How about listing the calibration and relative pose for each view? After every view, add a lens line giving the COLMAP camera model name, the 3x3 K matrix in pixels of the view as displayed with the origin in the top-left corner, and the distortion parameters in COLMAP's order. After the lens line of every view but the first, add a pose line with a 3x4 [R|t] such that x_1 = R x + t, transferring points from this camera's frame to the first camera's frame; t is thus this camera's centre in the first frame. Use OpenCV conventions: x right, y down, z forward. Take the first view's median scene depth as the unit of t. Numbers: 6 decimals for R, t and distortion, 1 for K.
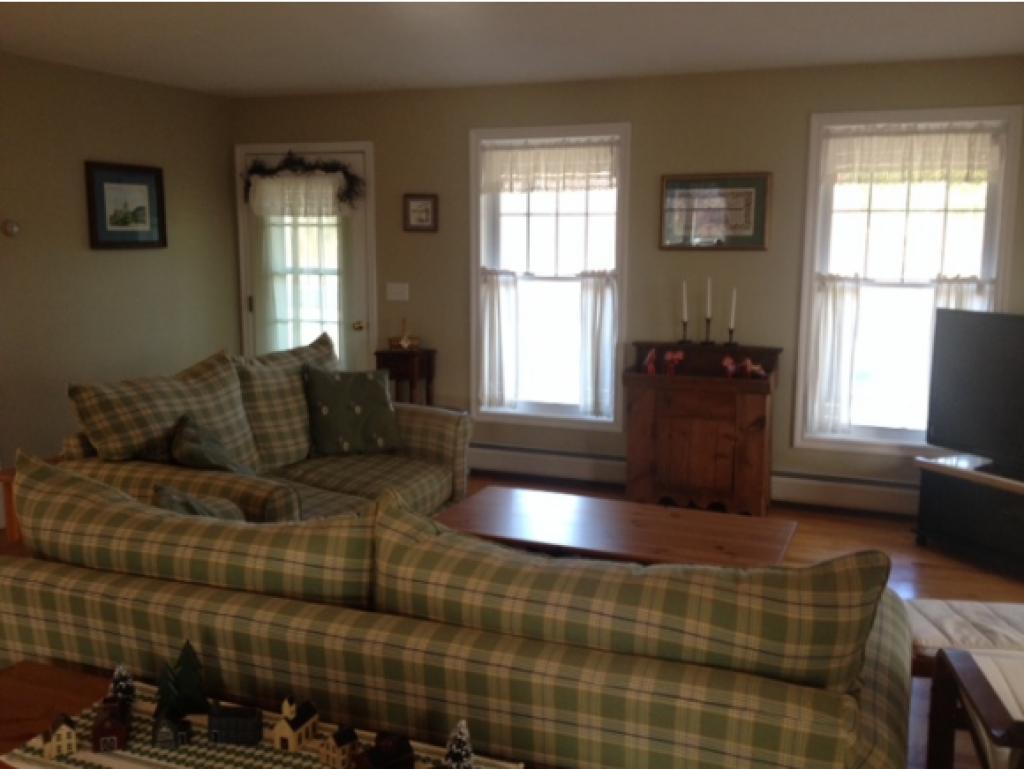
lens RADIAL K [[956.3, 0, 507.8], [0, 956.3, 382.9], [0, 0, 1]] dist [0.107267, -0.220421]
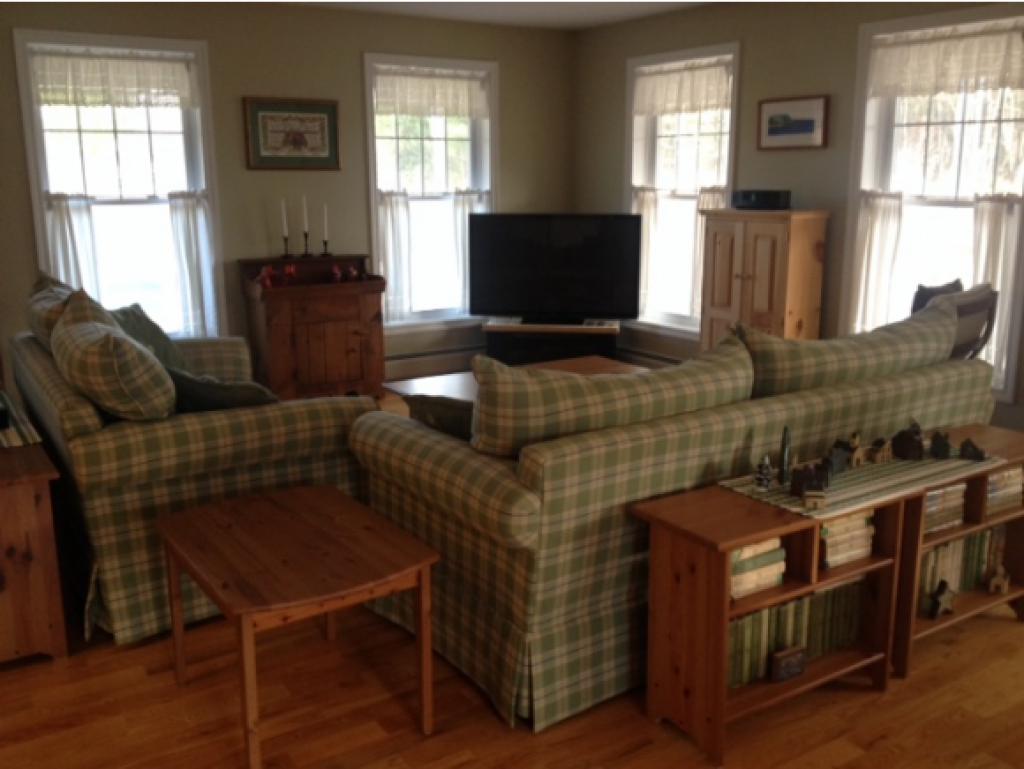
lens RADIAL K [[956.3, 0, 507.8], [0, 956.3, 382.9], [0, 0, 1]] dist [0.107267, -0.220421]
pose [[0.569396, -0.183067, 0.801420, -0.560455], [0.127607, 0.982755, 0.133827, -0.015130], [-0.812099, 0.026066, 0.582937, 0.163426]]
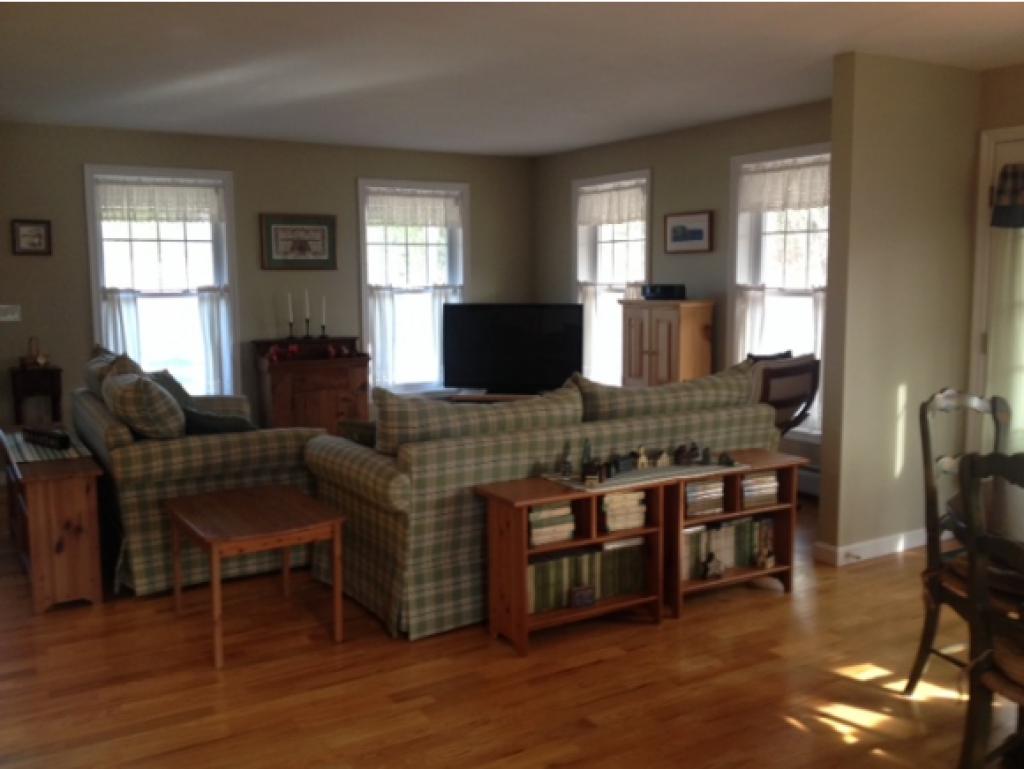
lens RADIAL K [[956.3, 0, 507.8], [0, 956.3, 382.9], [0, 0, 1]] dist [0.107267, -0.220421]
pose [[0.603198, -0.101361, 0.791124, -0.691000], [0.127440, 0.991397, 0.029853, 0.018238], [-0.787344, 0.082814, 0.610926, -0.055295]]
